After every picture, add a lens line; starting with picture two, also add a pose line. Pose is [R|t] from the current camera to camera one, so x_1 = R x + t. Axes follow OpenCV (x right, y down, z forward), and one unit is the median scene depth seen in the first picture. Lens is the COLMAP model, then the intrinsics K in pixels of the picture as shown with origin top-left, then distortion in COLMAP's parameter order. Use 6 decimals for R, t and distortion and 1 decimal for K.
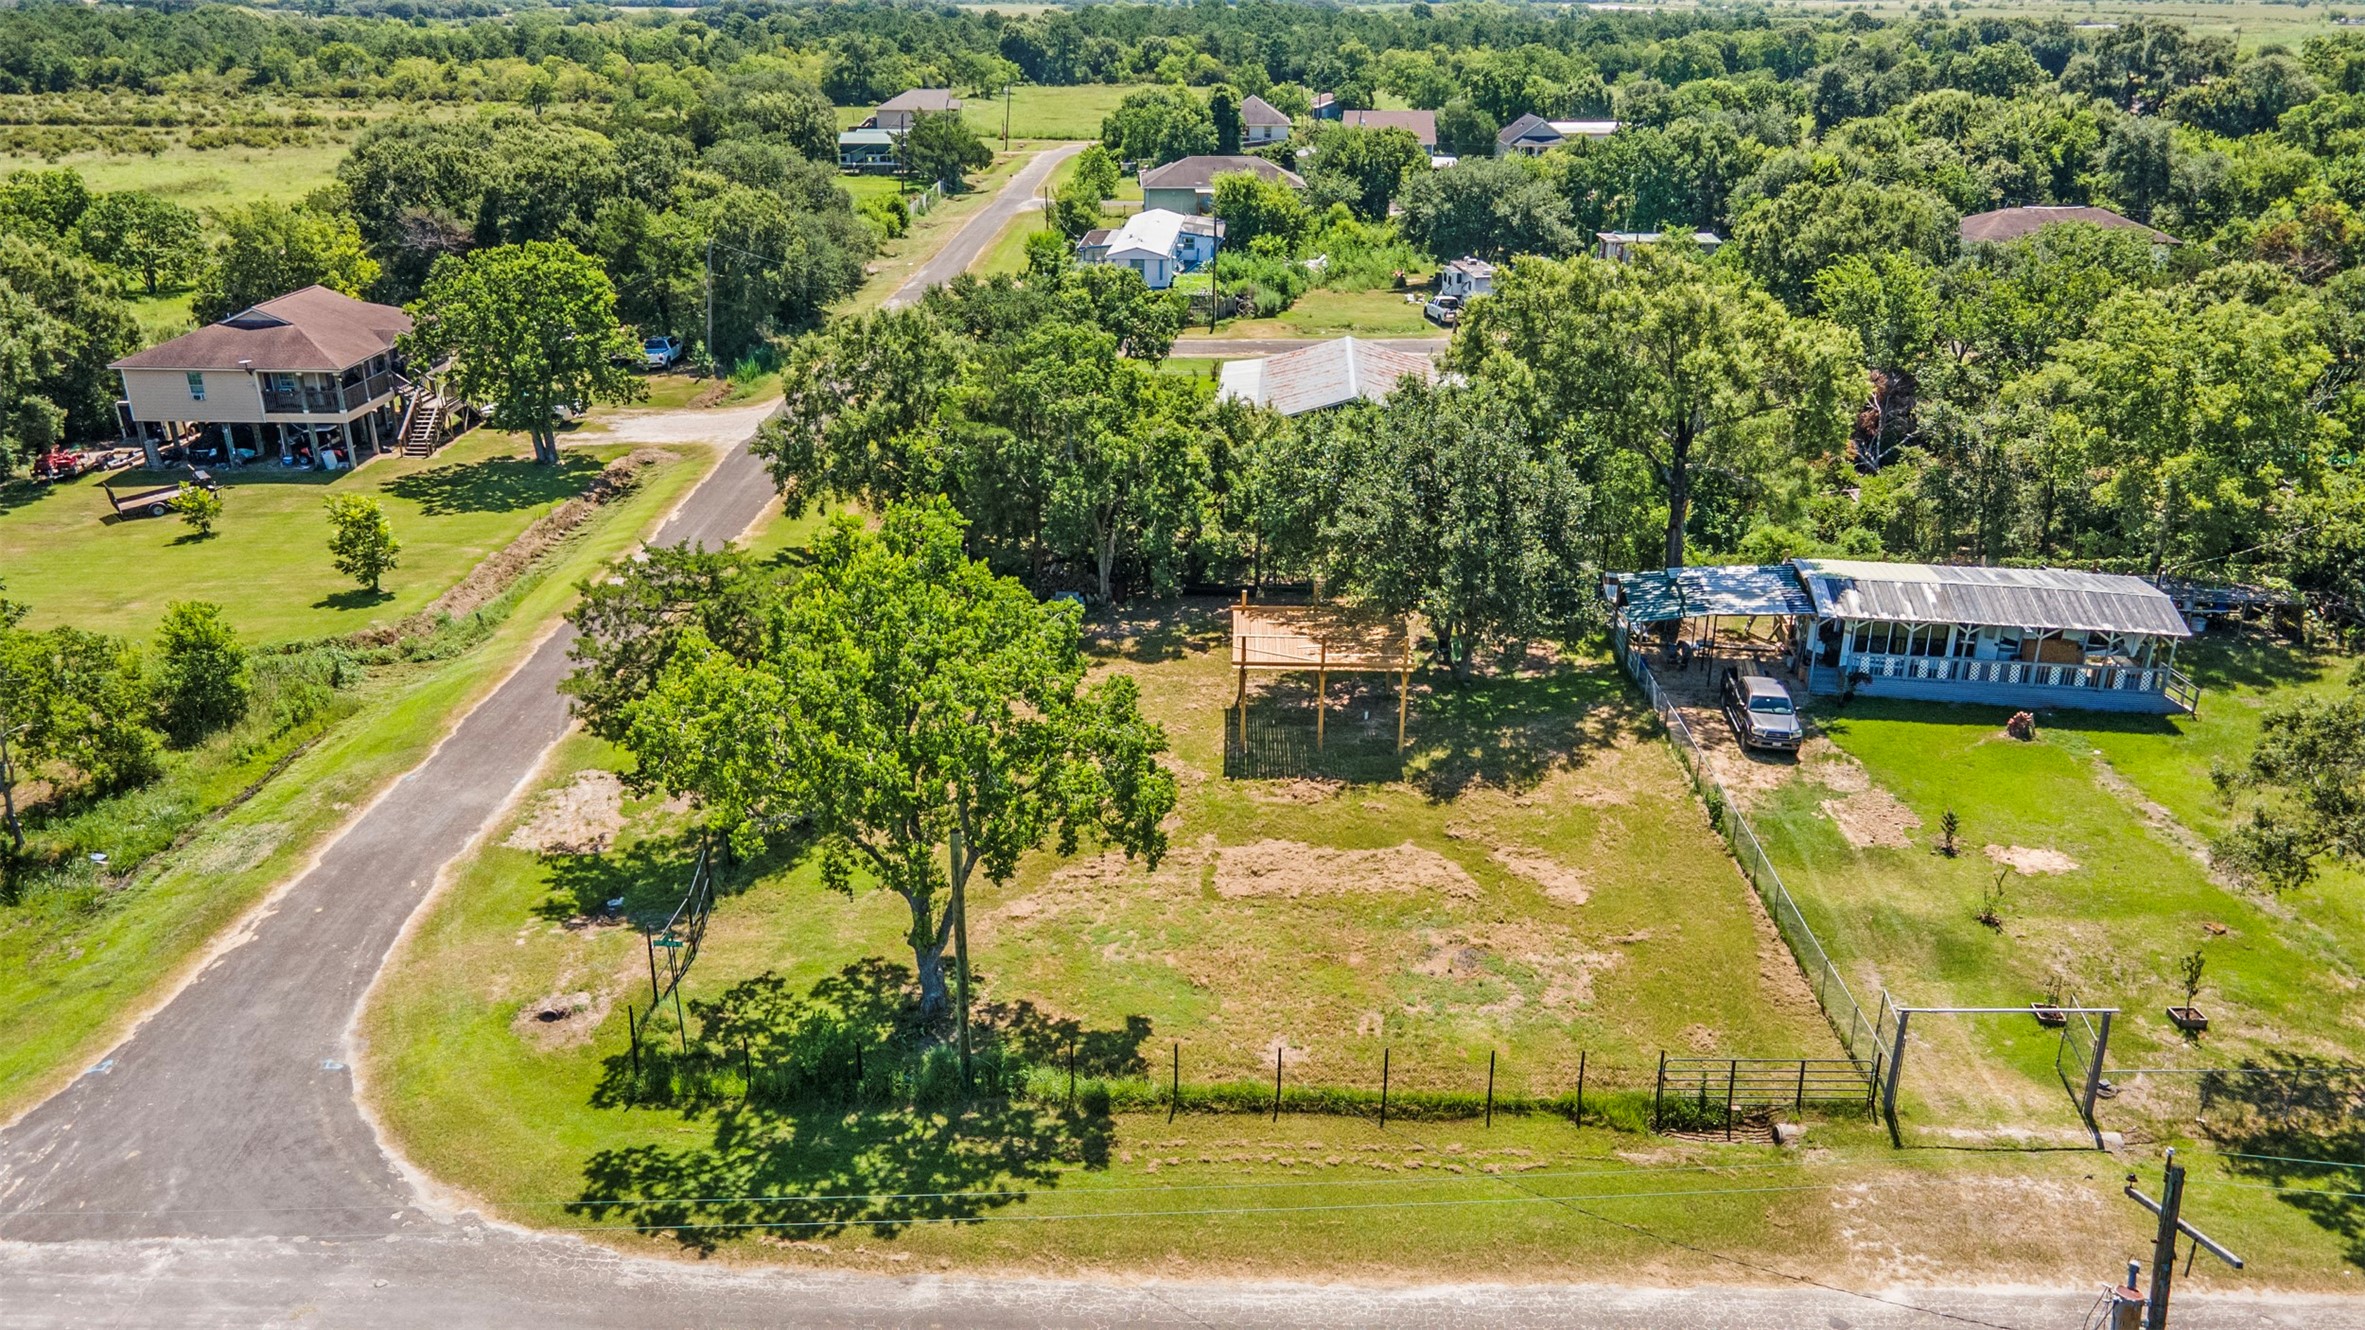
lens RADIAL K [[1735.0, 0, 1179.9], [0, 1735.0, 708.5], [0, 0, 1]] dist [-0.003036, 0.085123]
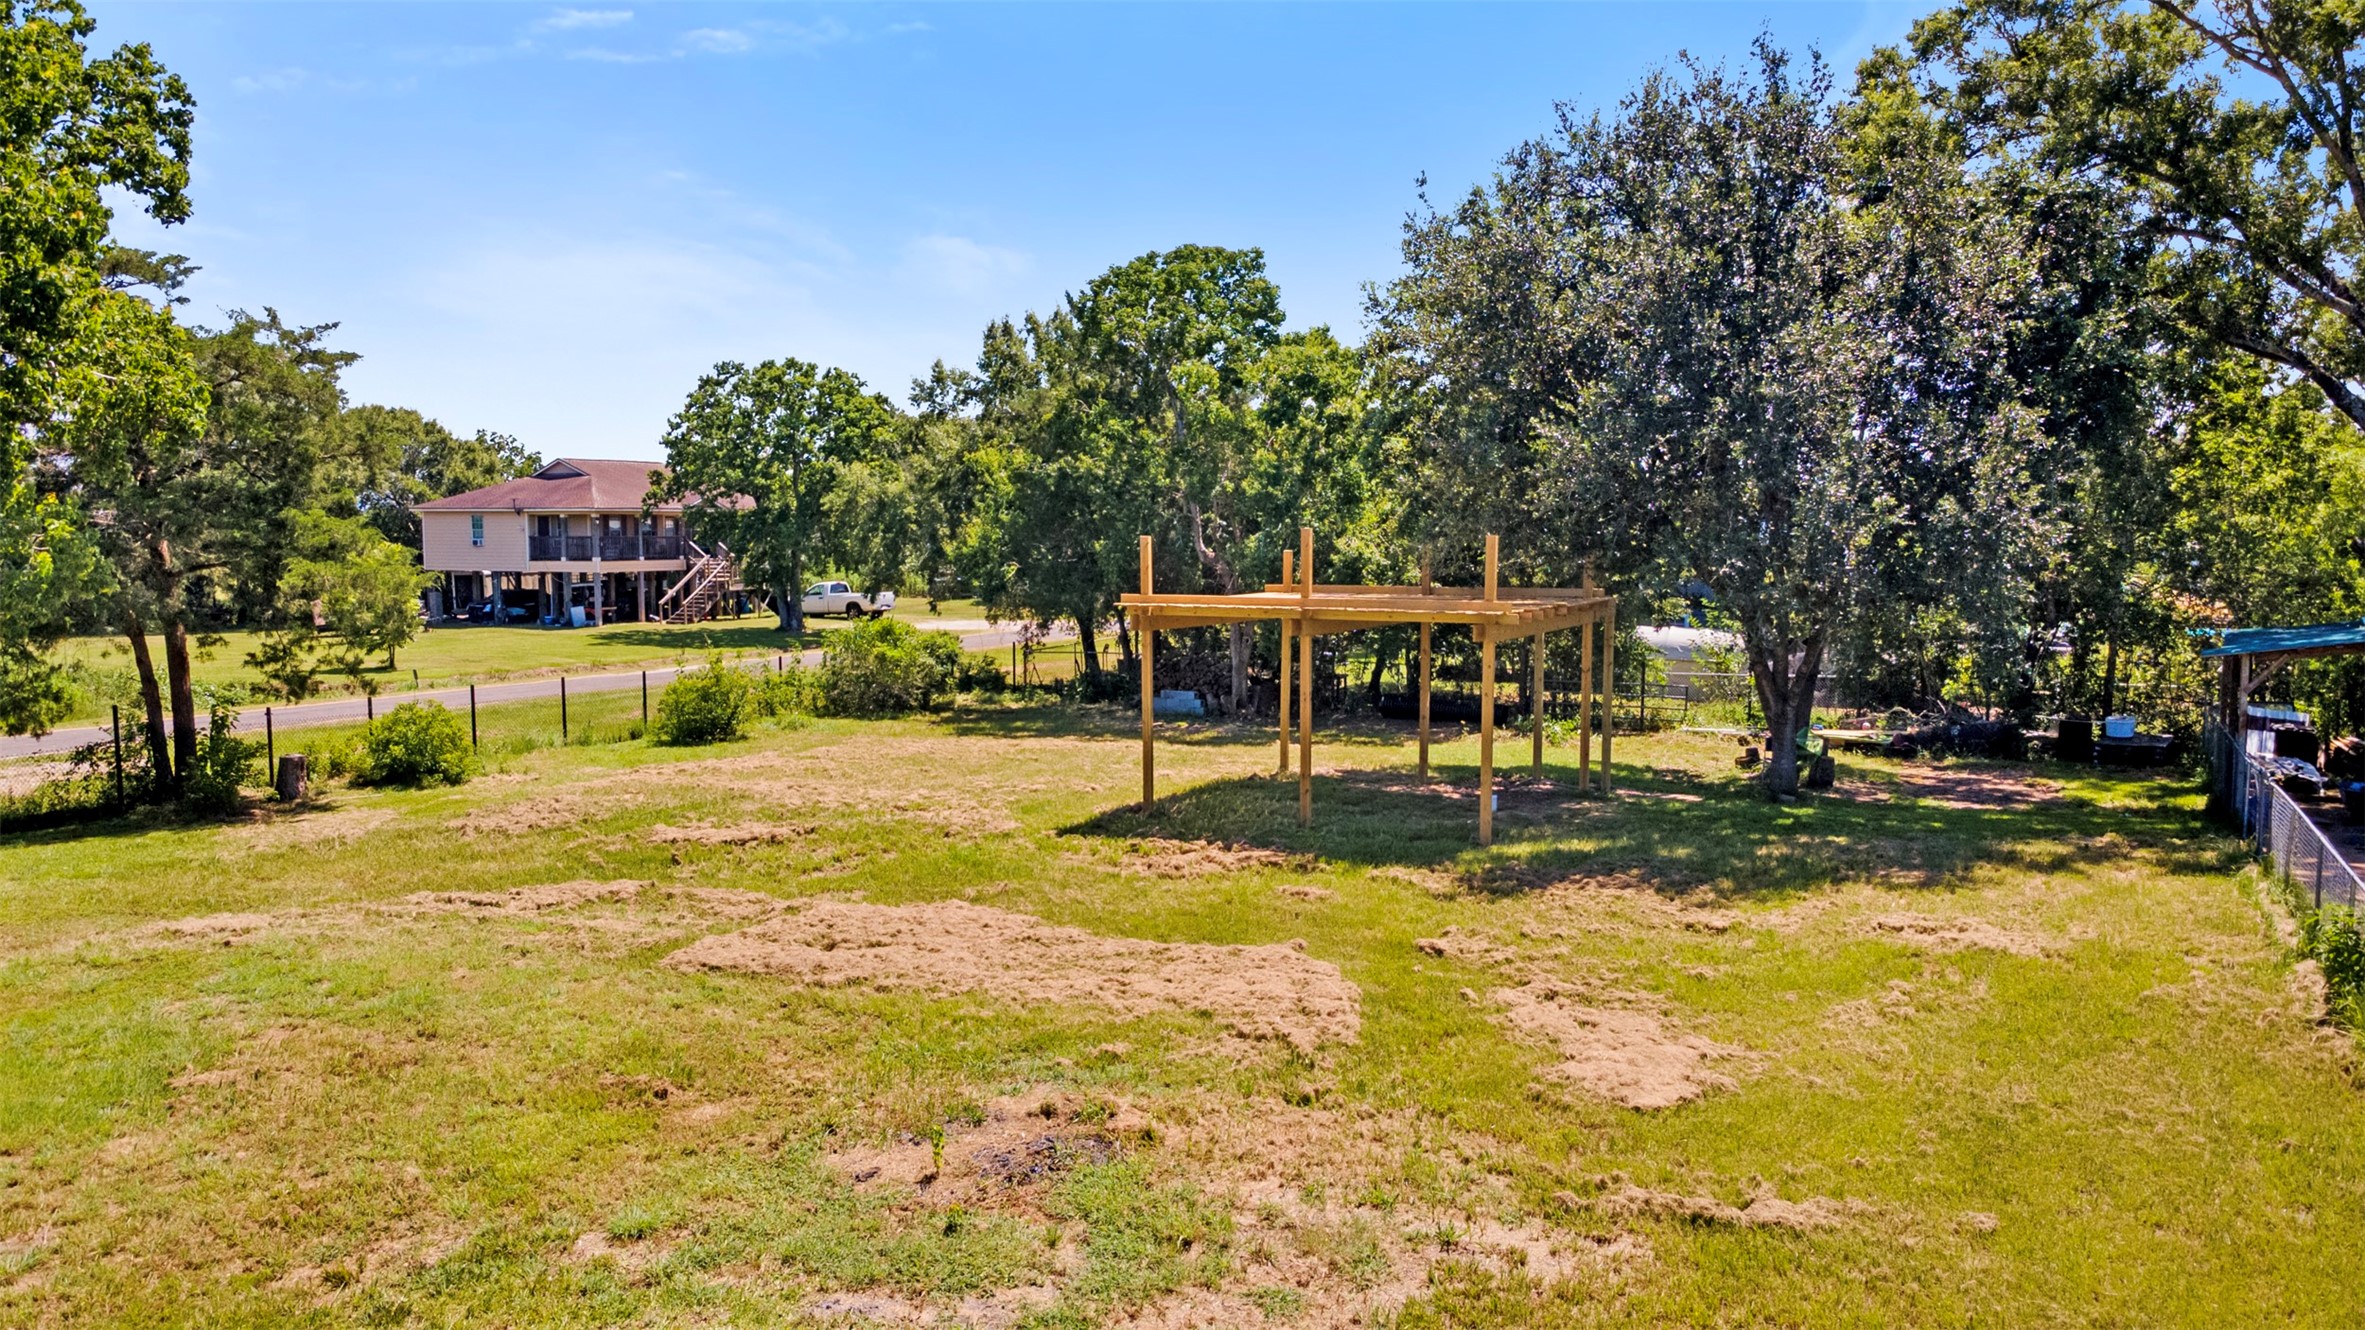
lens RADIAL K [[1735.0, 0, 1179.9], [0, 1735.0, 708.5], [0, 0, 1]] dist [-0.003036, 0.085123]
pose [[0.904719, 0.040753, -0.424055, 0.246102], [-0.162335, 0.953290, -0.254726, 0.118265], [0.393867, 0.299295, 0.869075, 0.631463]]
